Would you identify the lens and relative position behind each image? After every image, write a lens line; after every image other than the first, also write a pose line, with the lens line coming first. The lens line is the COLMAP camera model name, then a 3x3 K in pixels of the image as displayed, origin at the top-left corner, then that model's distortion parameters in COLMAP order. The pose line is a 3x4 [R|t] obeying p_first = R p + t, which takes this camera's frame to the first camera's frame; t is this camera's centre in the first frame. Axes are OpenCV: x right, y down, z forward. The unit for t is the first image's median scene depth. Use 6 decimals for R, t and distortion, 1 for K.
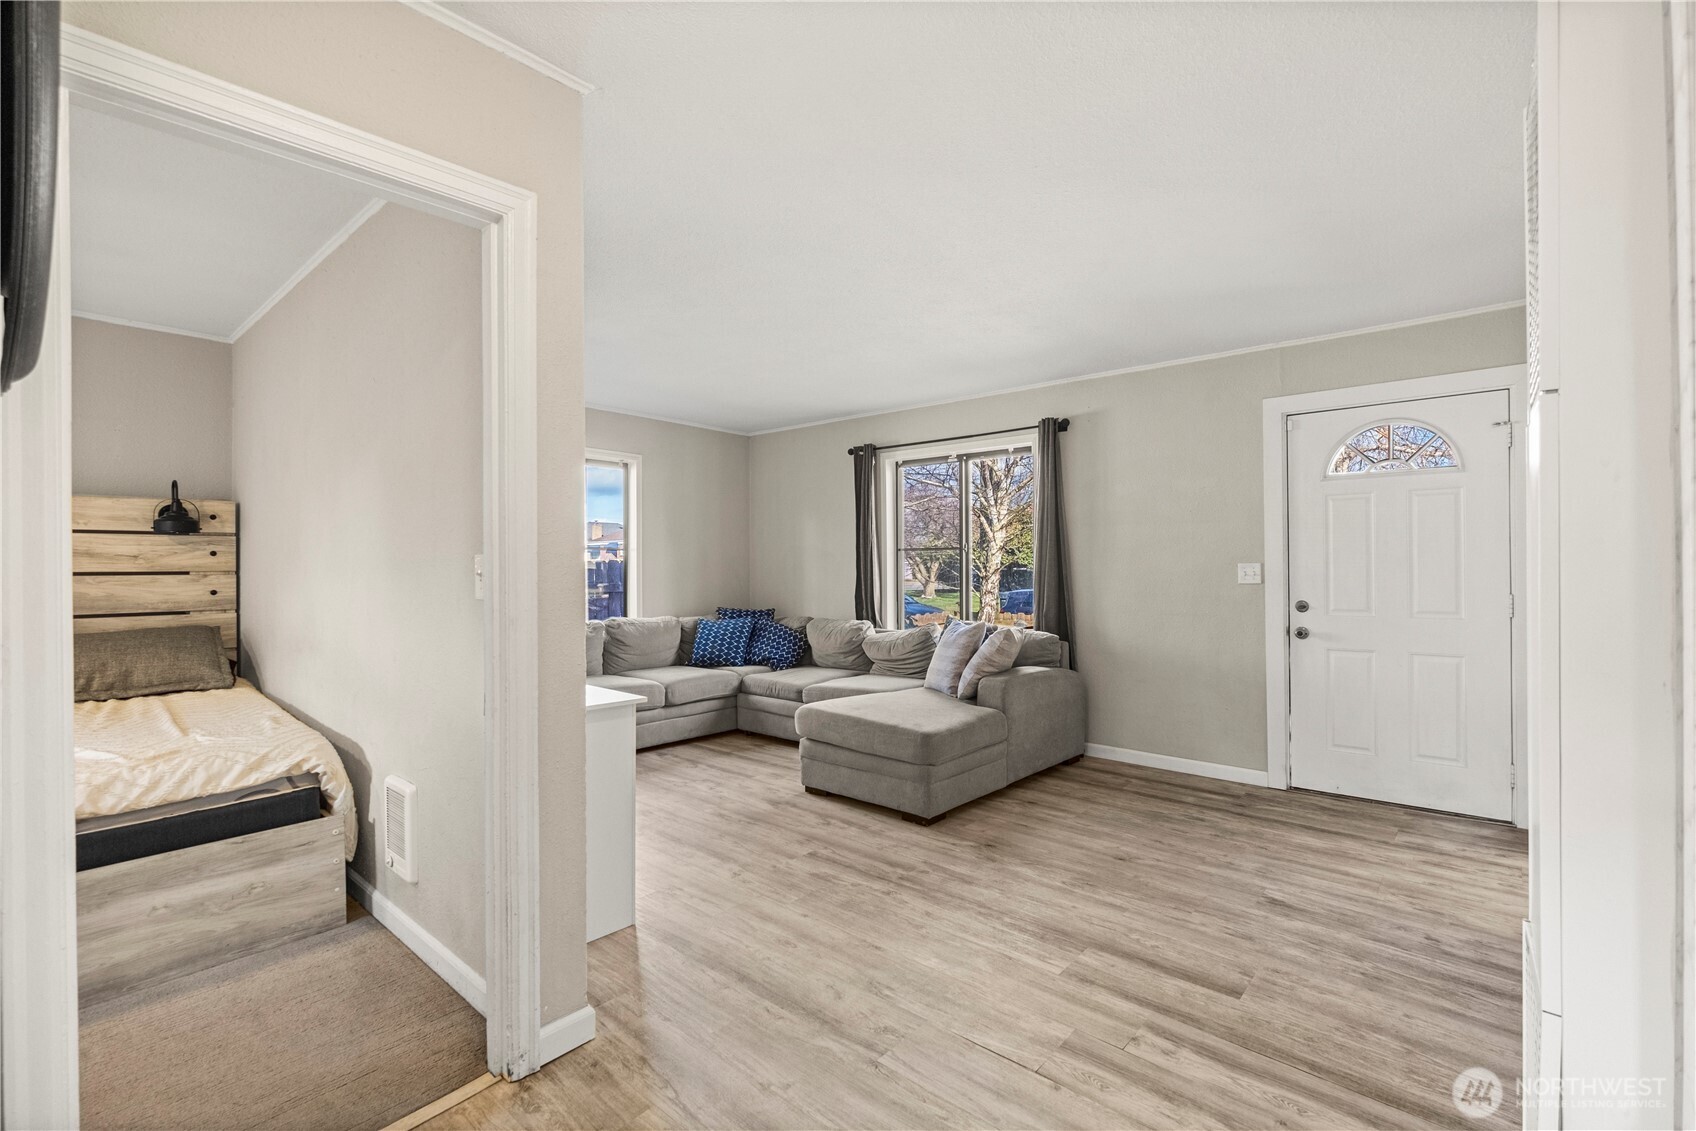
lens RADIAL K [[753.3, 0, 848.0], [0, 753.3, 565.5], [0, 0, 1]] dist [-0.002613, -0.000525]
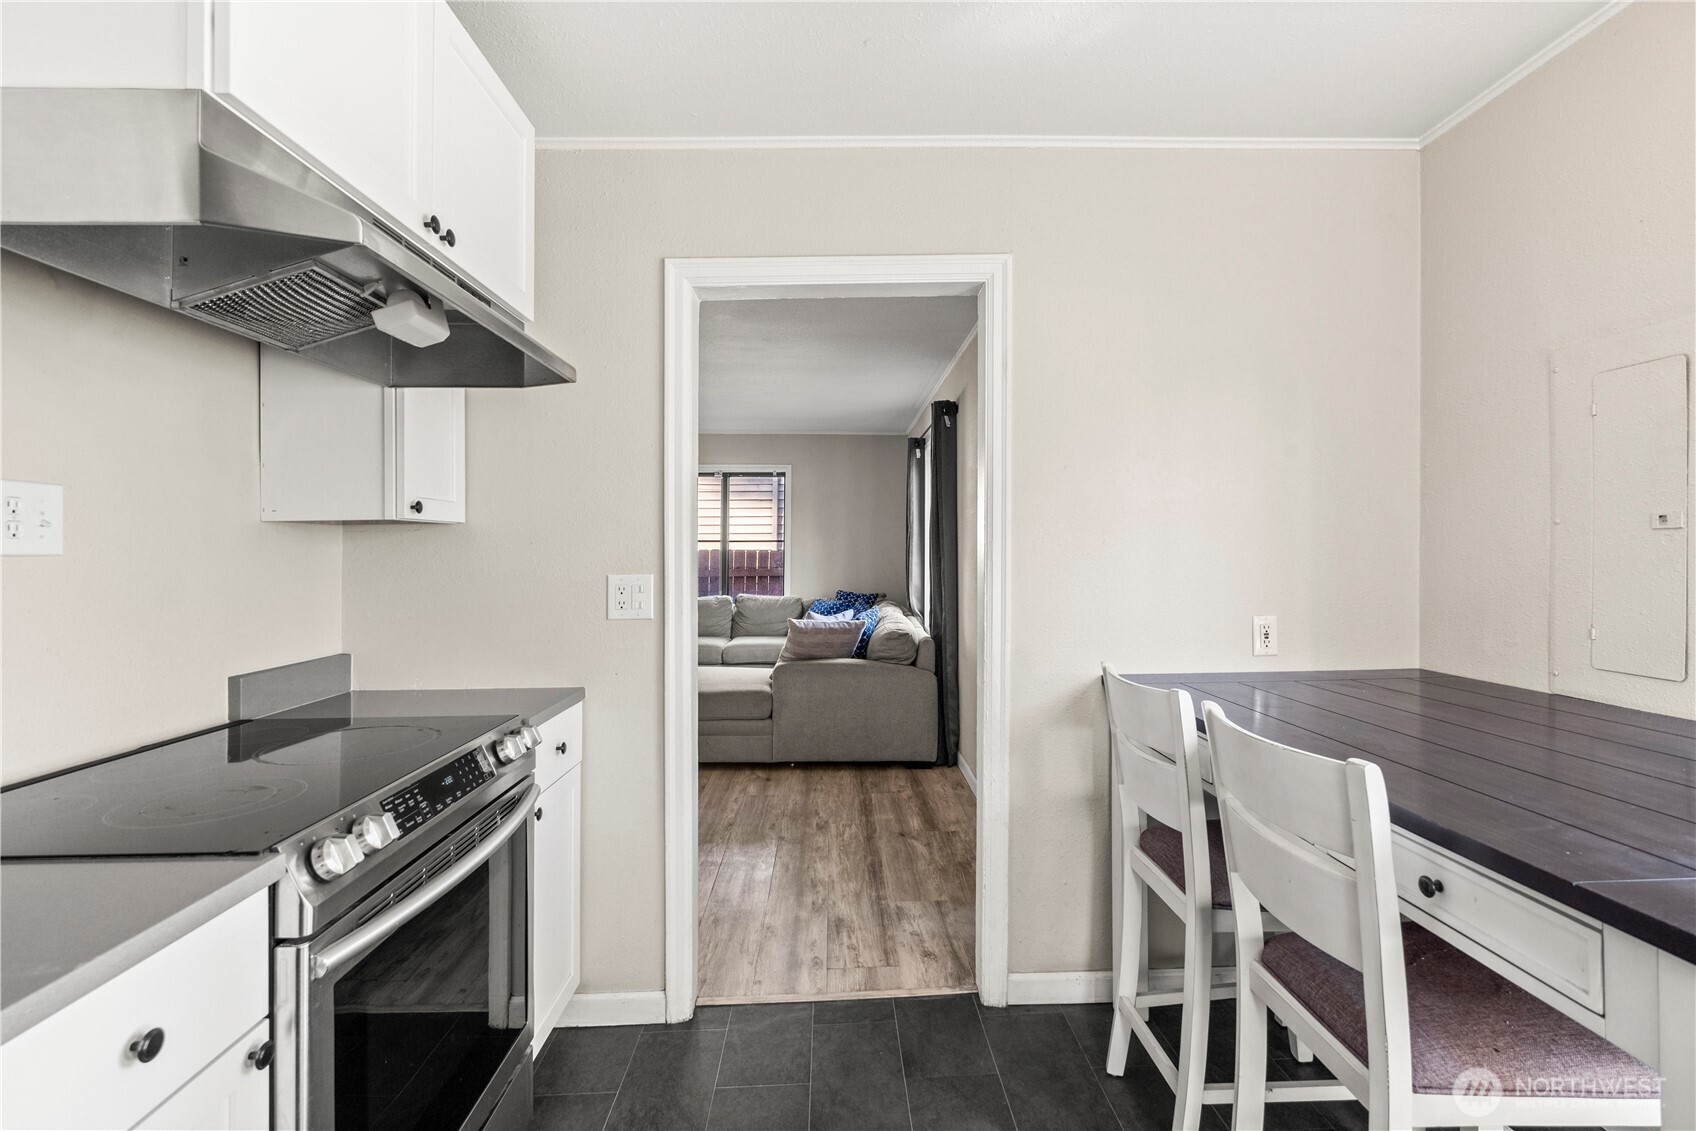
lens RADIAL K [[767.8, 0, 848.1], [0, 767.8, 548.7], [0, 0, 1]] dist [0.000435, 0.000084]
pose [[0.668193, -0.001292, -0.743987, 1.024143], [0.004398, 0.999988, 0.002213, -0.015966], [0.743975, -0.004751, 0.668191, 0.315967]]
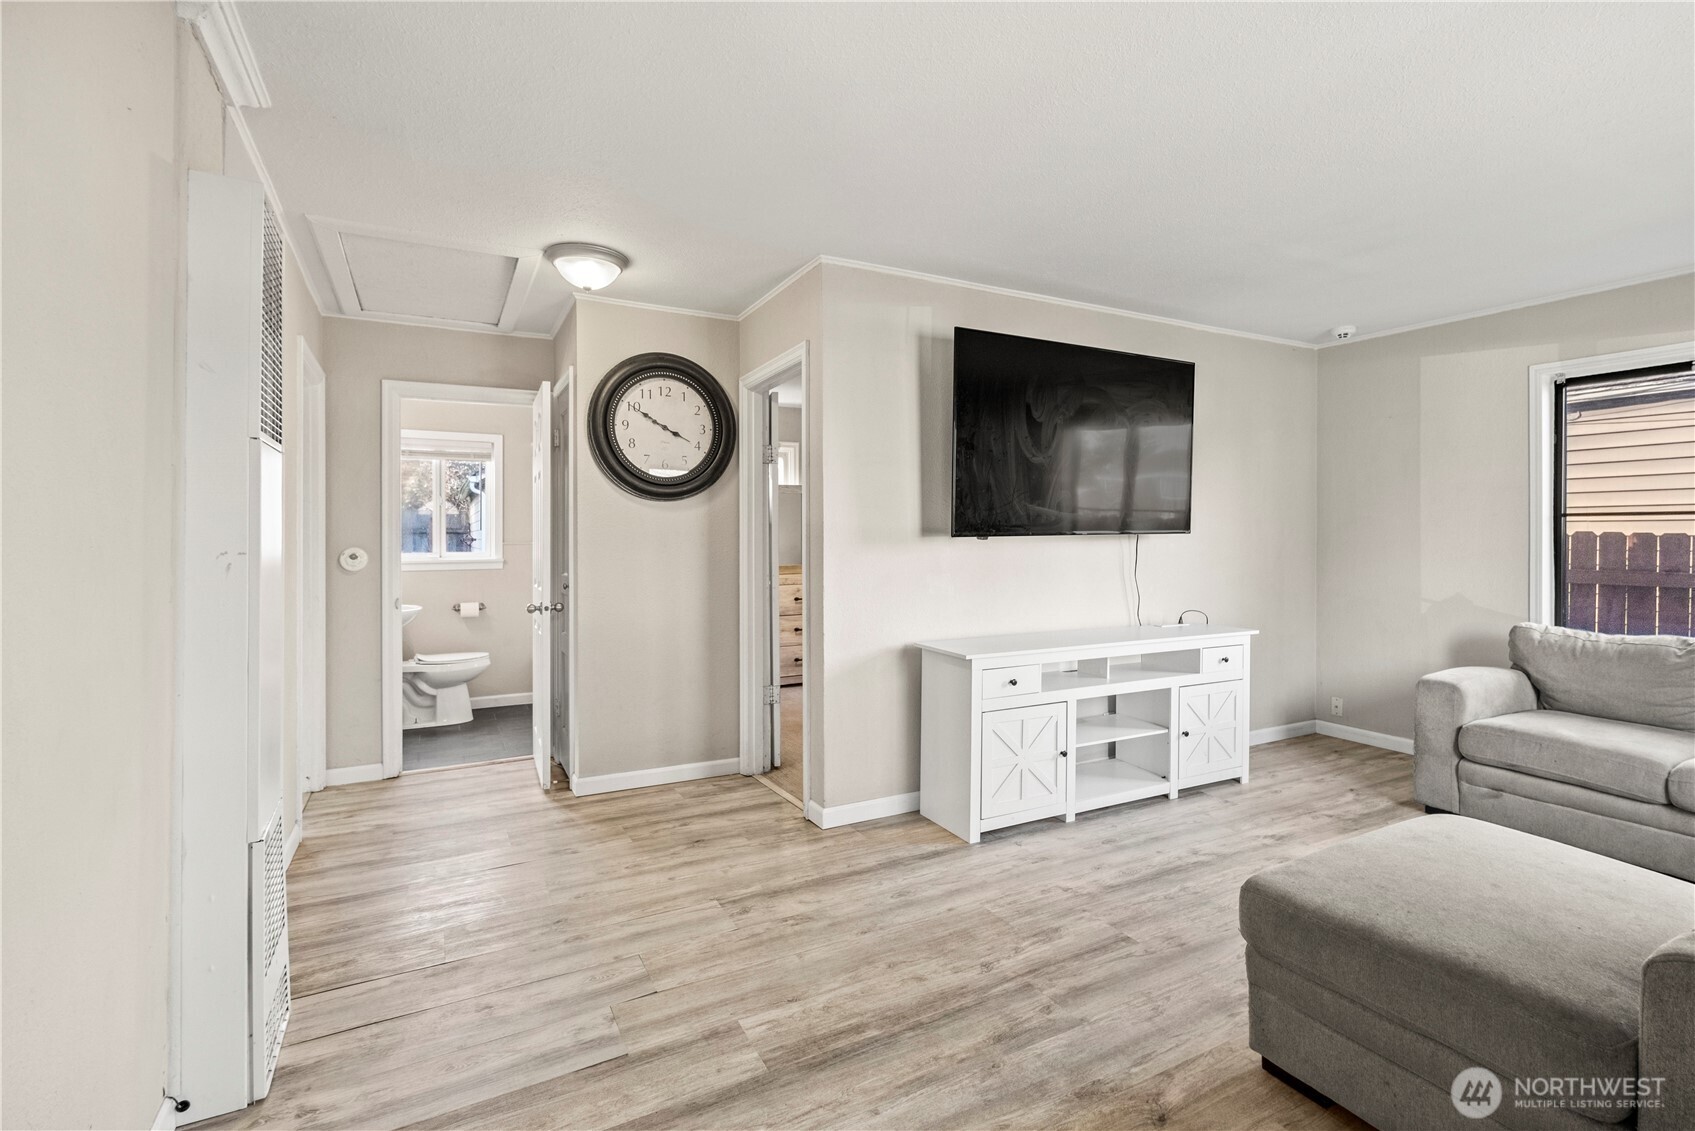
lens RADIAL K [[783.2, 0, 862.6], [0, 783.2, 529.9], [0, 0, 1]] dist [0.001070, 0.000103]
pose [[-0.347967, -0.003216, -0.937501, 0.560749], [0.002567, 0.999987, -0.004384, -0.011984], [0.937503, -0.003932, -0.347954, 0.752356]]
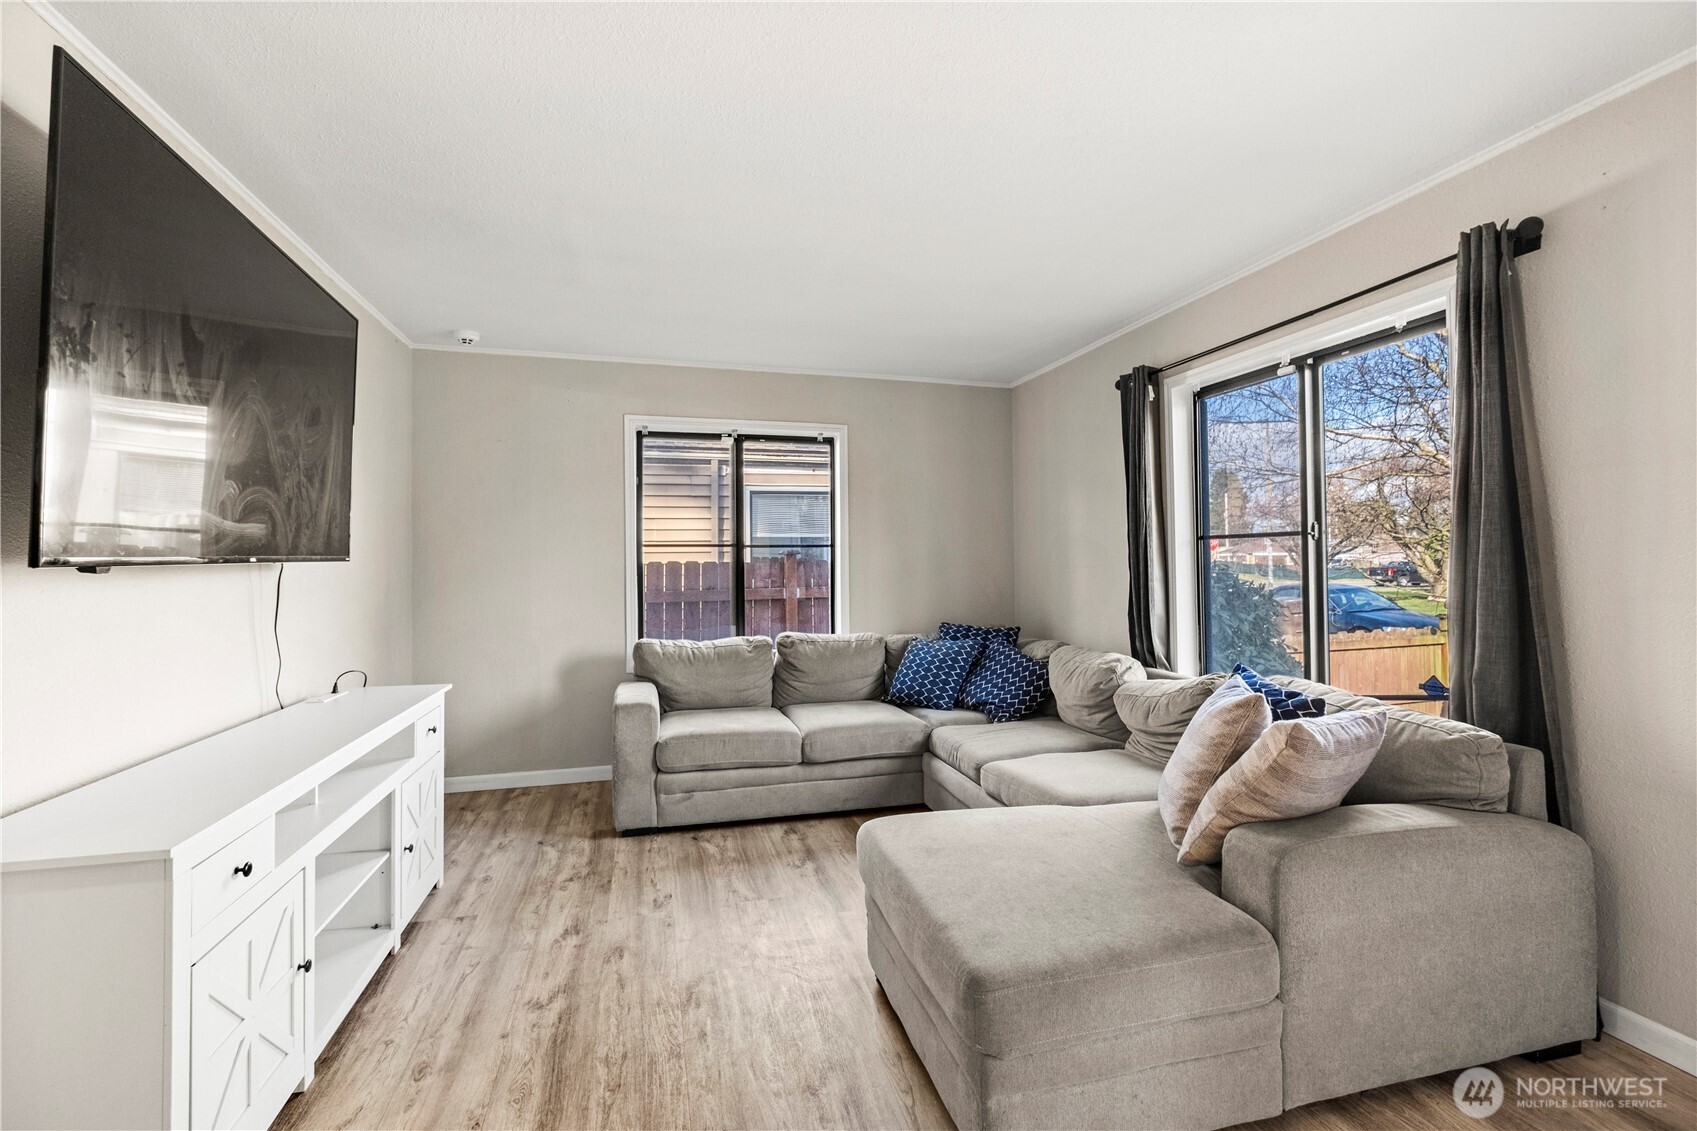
lens RADIAL K [[748.8, 0, 855.6], [0, 748.8, 555.6], [0, 0, 1]] dist [-0.001919, -0.000079]
pose [[0.834567, -0.010711, -0.550803, 0.226367], [0.008374, 0.999942, -0.006756, -0.007479], [0.550843, 0.001026, 0.834608, 0.493325]]
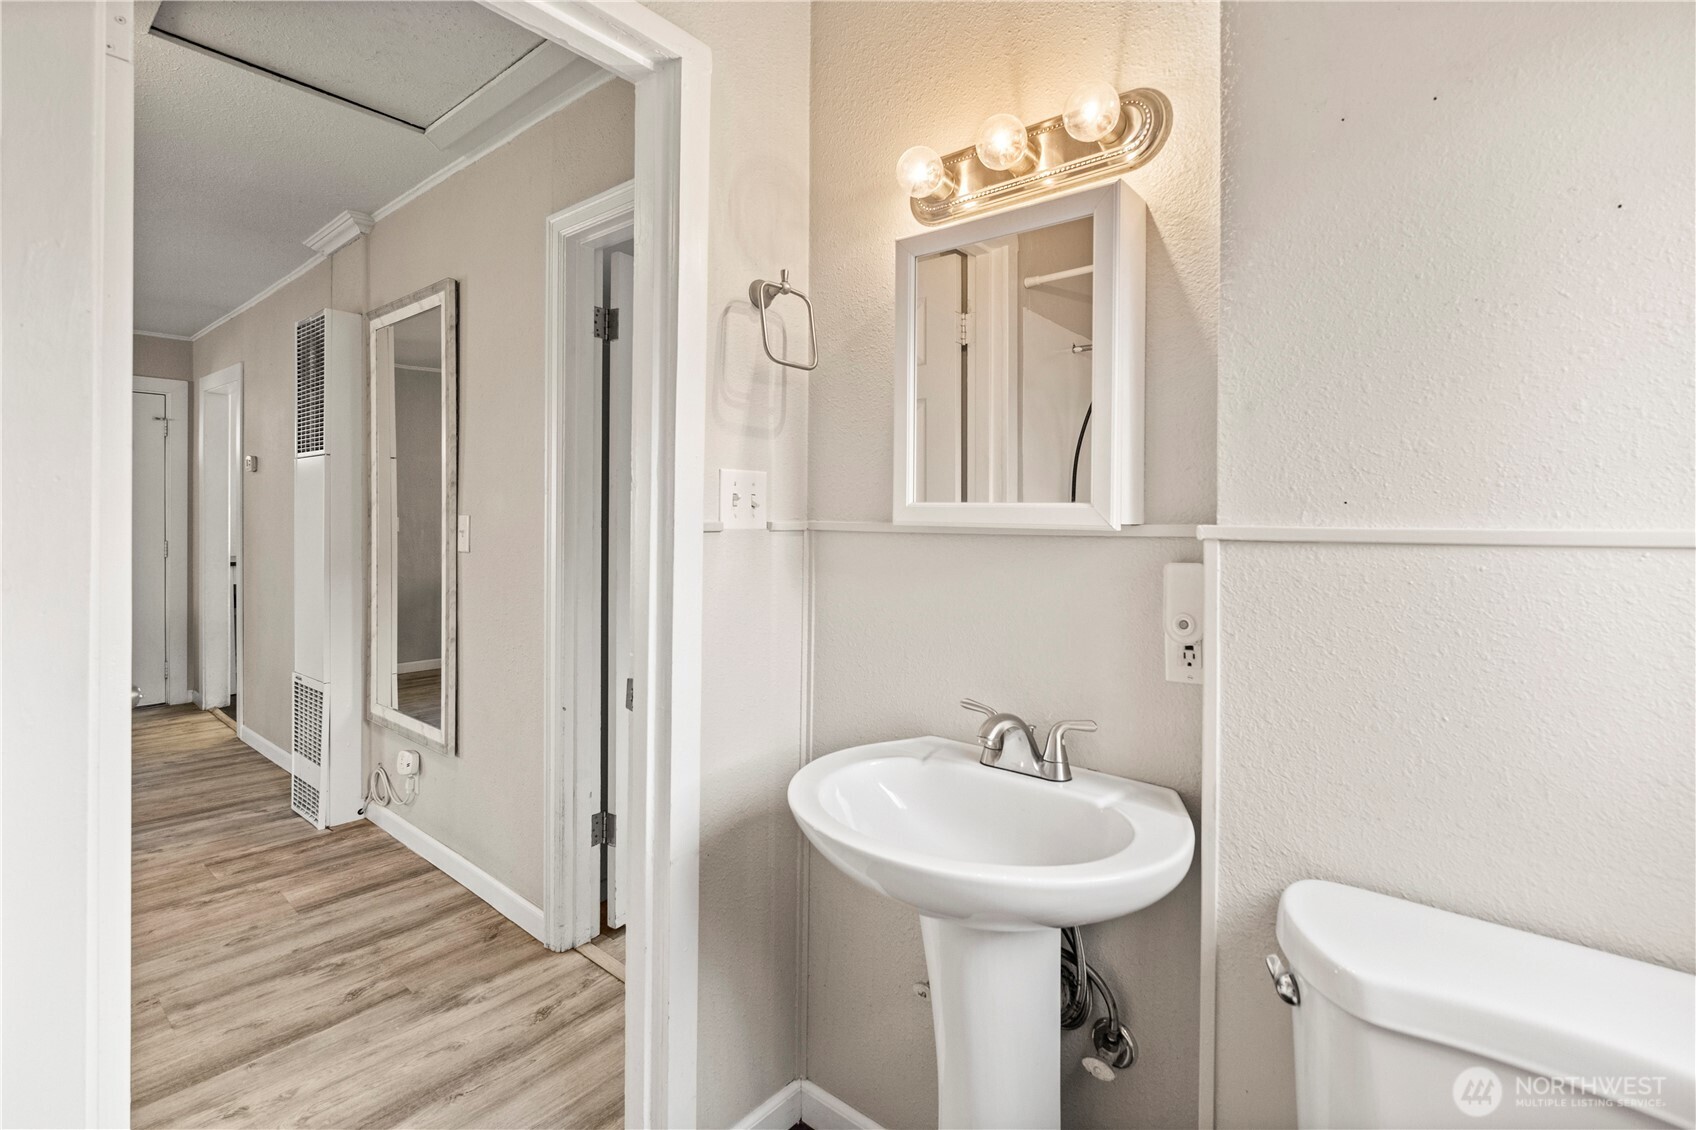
lens RADIAL K [[783.6, 0, 863.2], [0, 783.6, 529.3], [0, 0, 1]] dist [0.001070, 0.000103]
pose [[-0.017830, -0.000463, 0.999841, -0.487068], [-0.005078, 0.999987, 0.000373, 0.007124], [-0.999828, -0.005071, -0.017832, -0.223703]]
